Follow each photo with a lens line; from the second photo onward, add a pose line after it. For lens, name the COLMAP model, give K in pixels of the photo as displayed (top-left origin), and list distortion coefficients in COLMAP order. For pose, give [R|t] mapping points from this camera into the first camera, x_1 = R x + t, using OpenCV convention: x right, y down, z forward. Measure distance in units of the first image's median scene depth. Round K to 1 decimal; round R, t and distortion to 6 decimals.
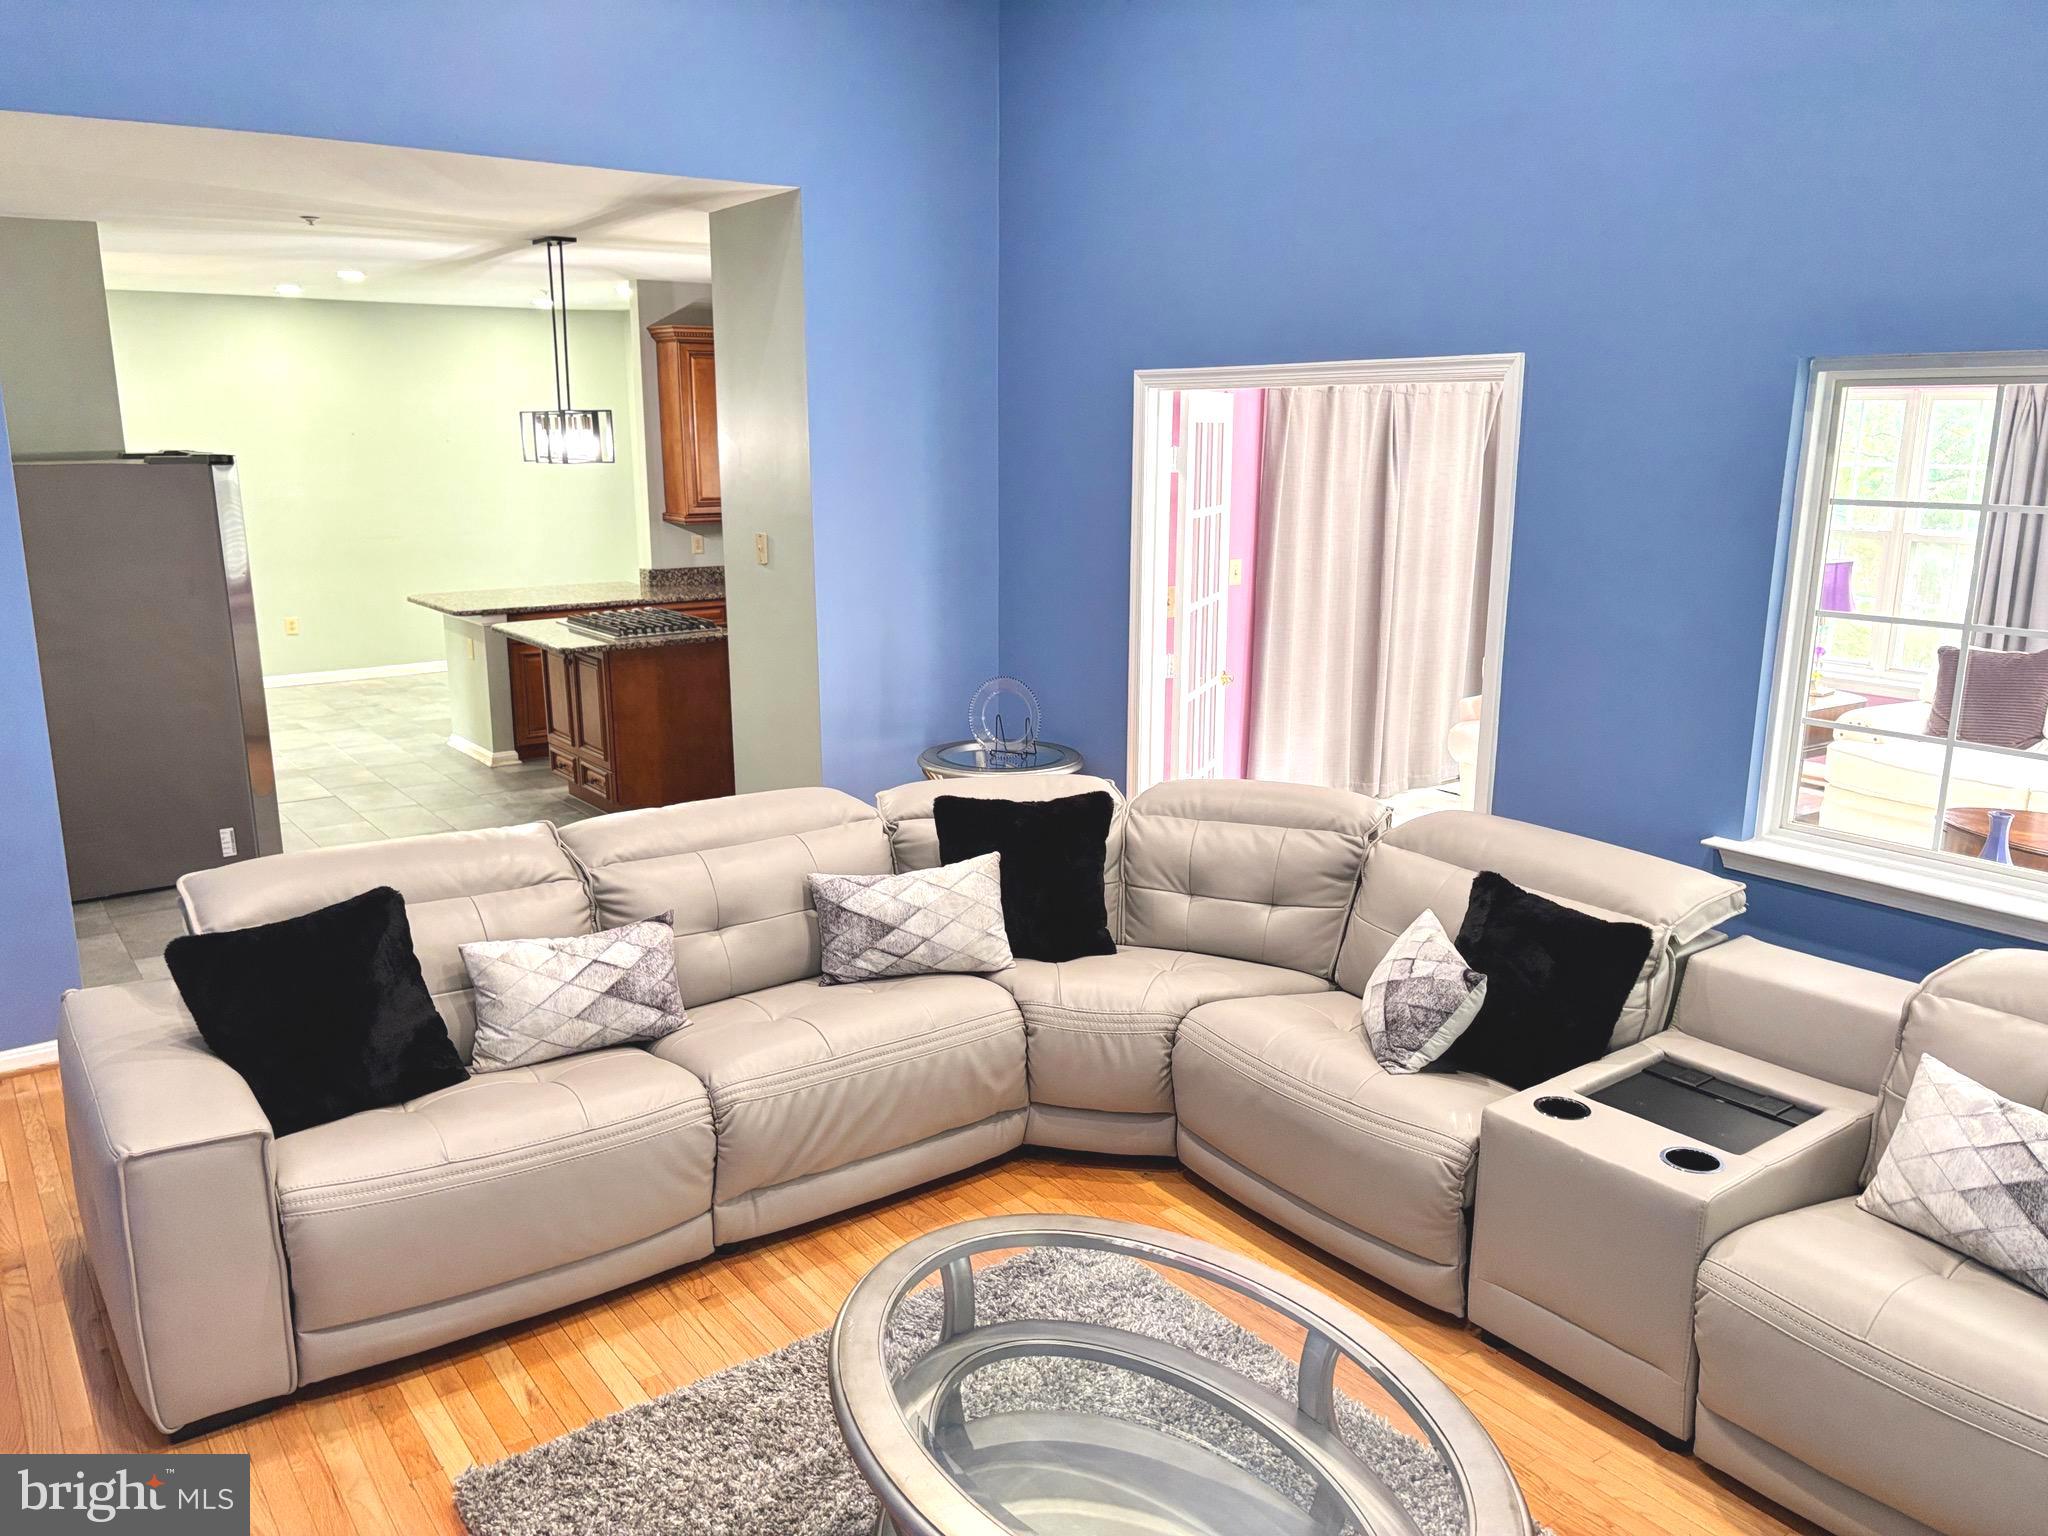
lens RADIAL K [[1541.5, 0, 1008.0], [0, 1541.5, 774.3], [0, 0, 1]] dist [0.060519, -0.064204]
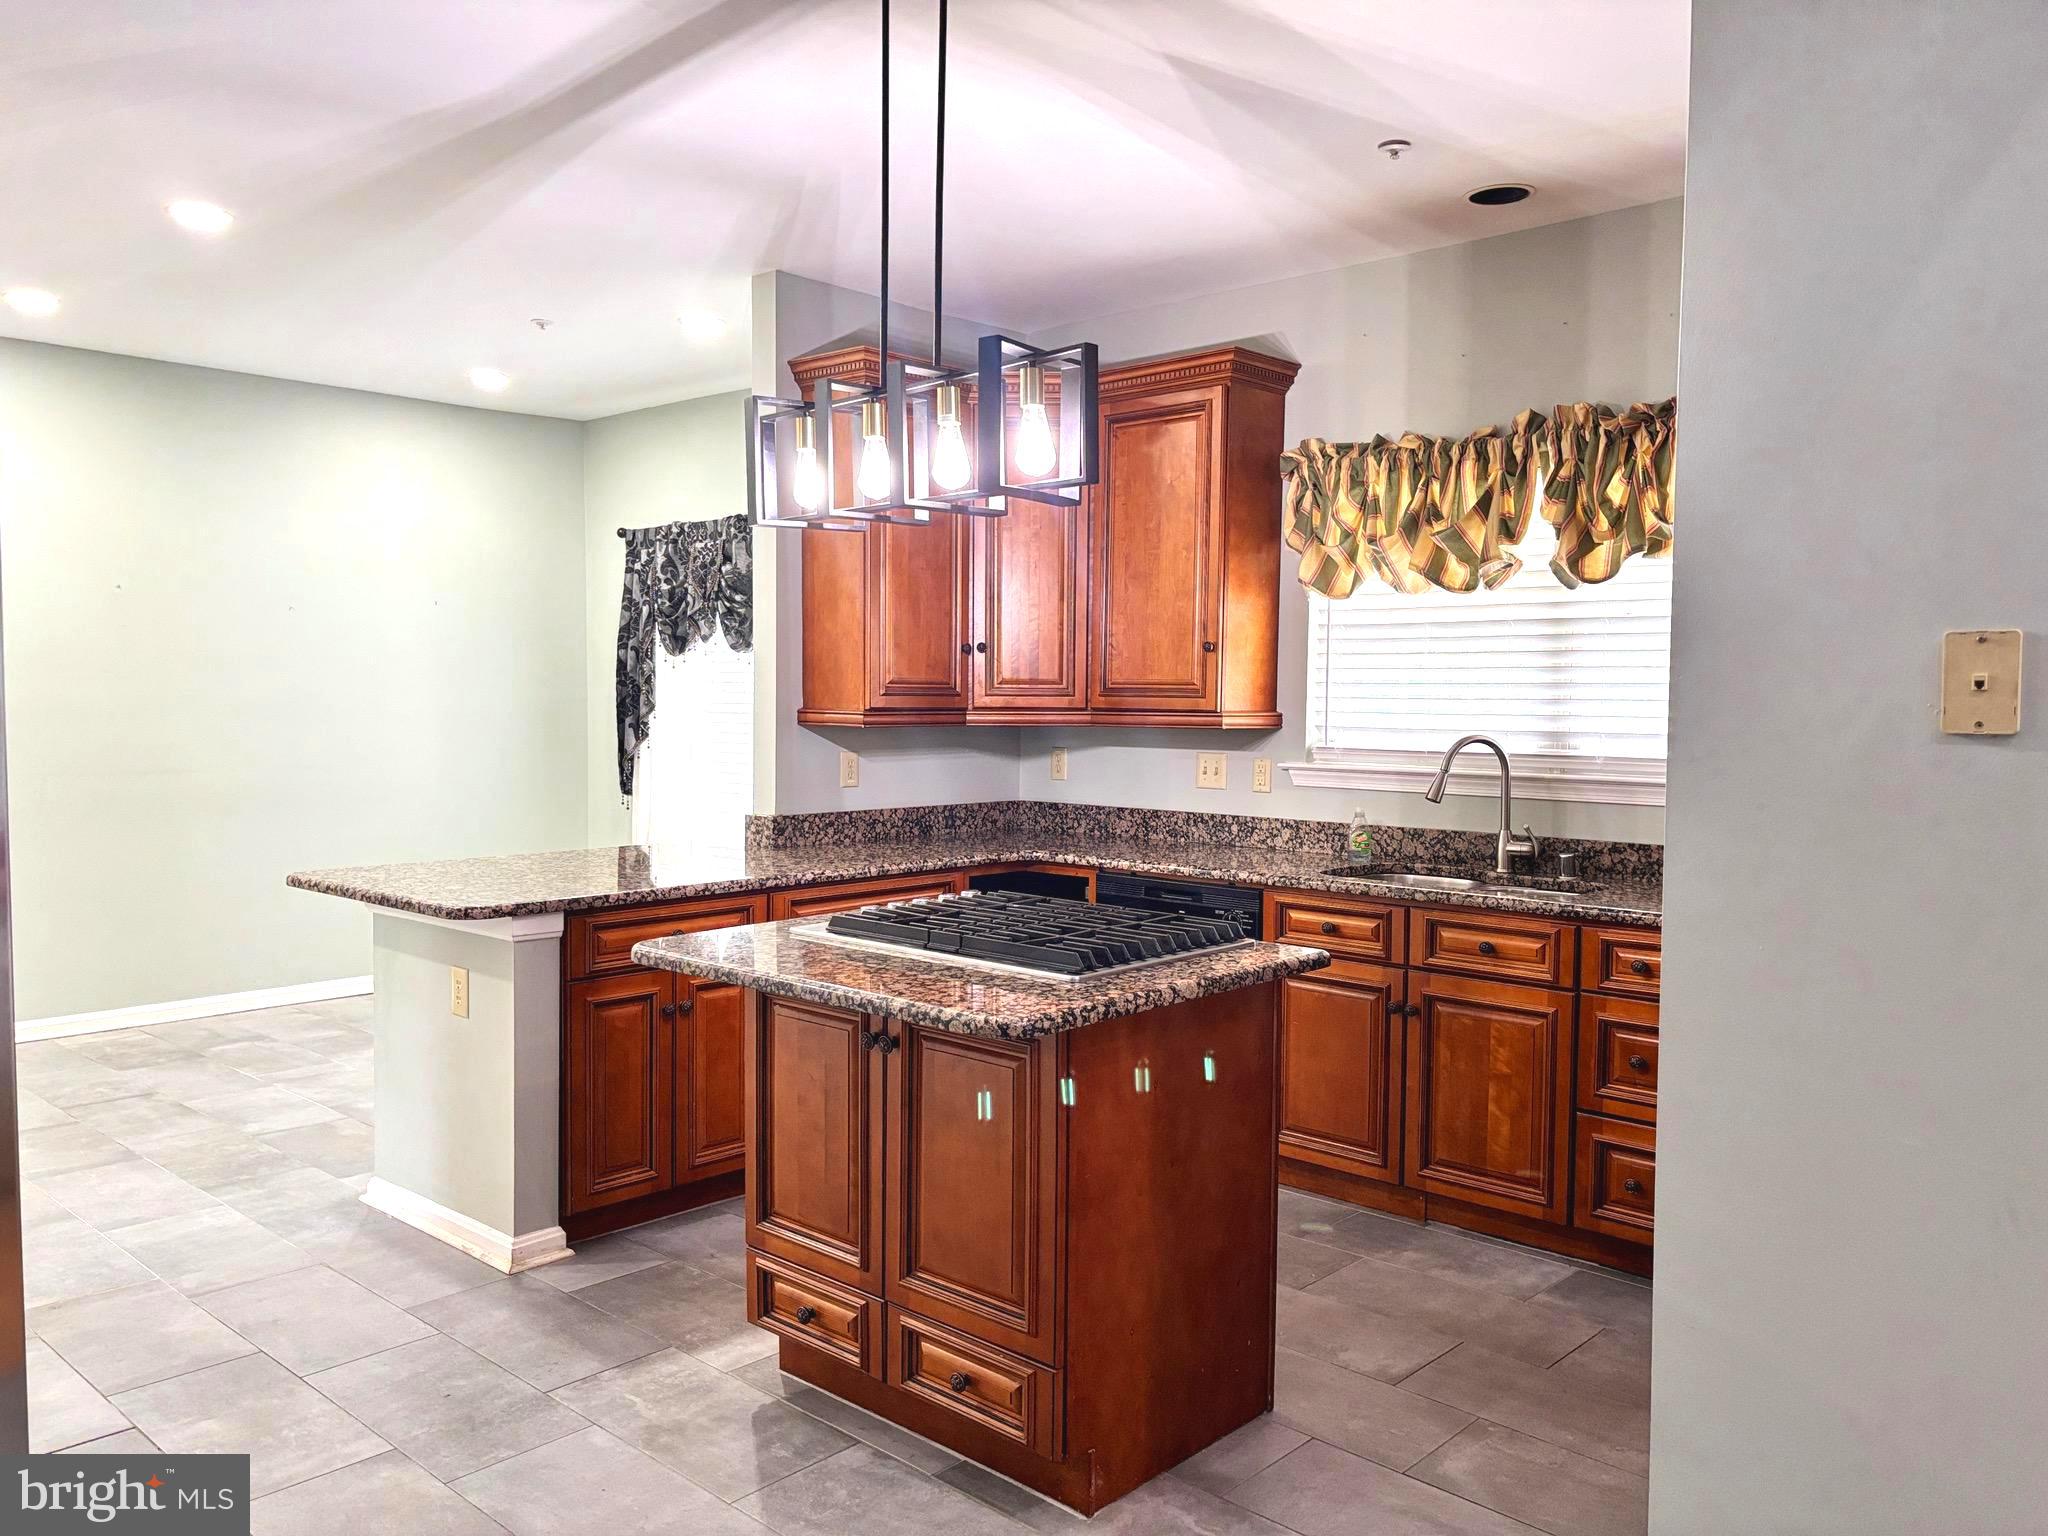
lens RADIAL K [[1541.5, 0, 1020.6], [0, 1541.5, 778.3], [0, 0, 1]] dist [0.060519, -0.064204]
pose [[0.980734, 0.000224, 0.195349, -0.262860], [0.032865, 0.985557, -0.166126, -0.059032], [-0.192565, 0.169346, 0.966561, 0.508046]]
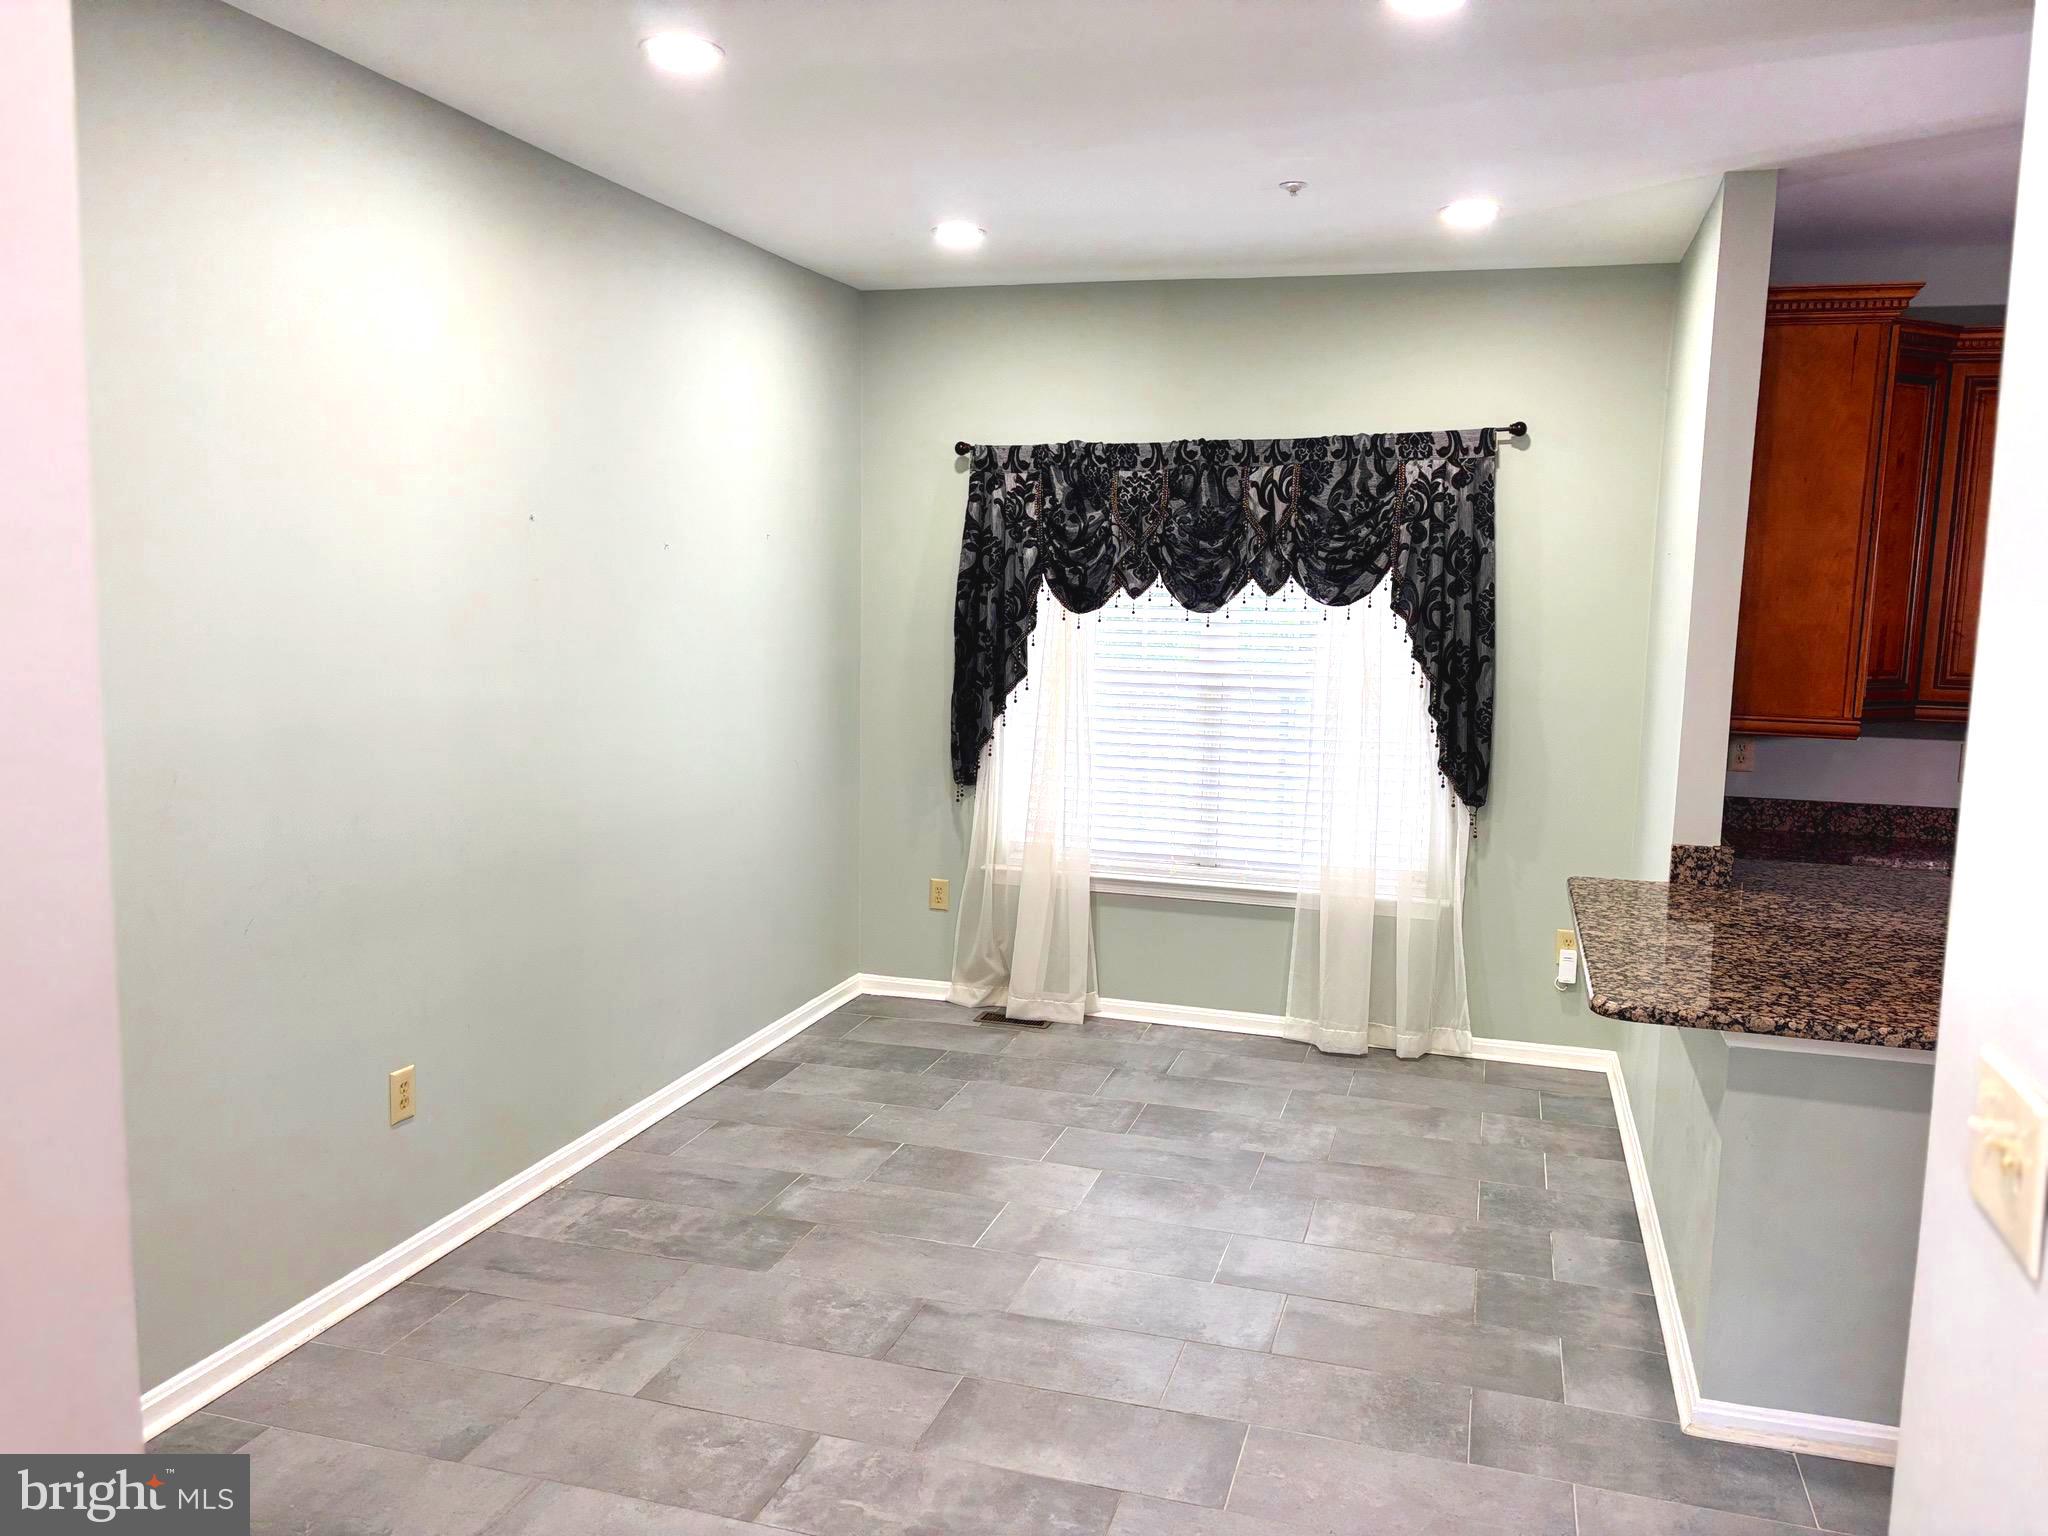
lens RADIAL K [[1541.5, 0, 1028.7], [0, 1541.5, 784.0], [0, 0, 1]] dist [0.060519, -0.064204]
pose [[0.797554, -0.058722, 0.600383, -0.668610], [0.113425, 0.992098, -0.053640, -0.155472], [-0.592489, 0.110879, 0.797912, 0.808536]]
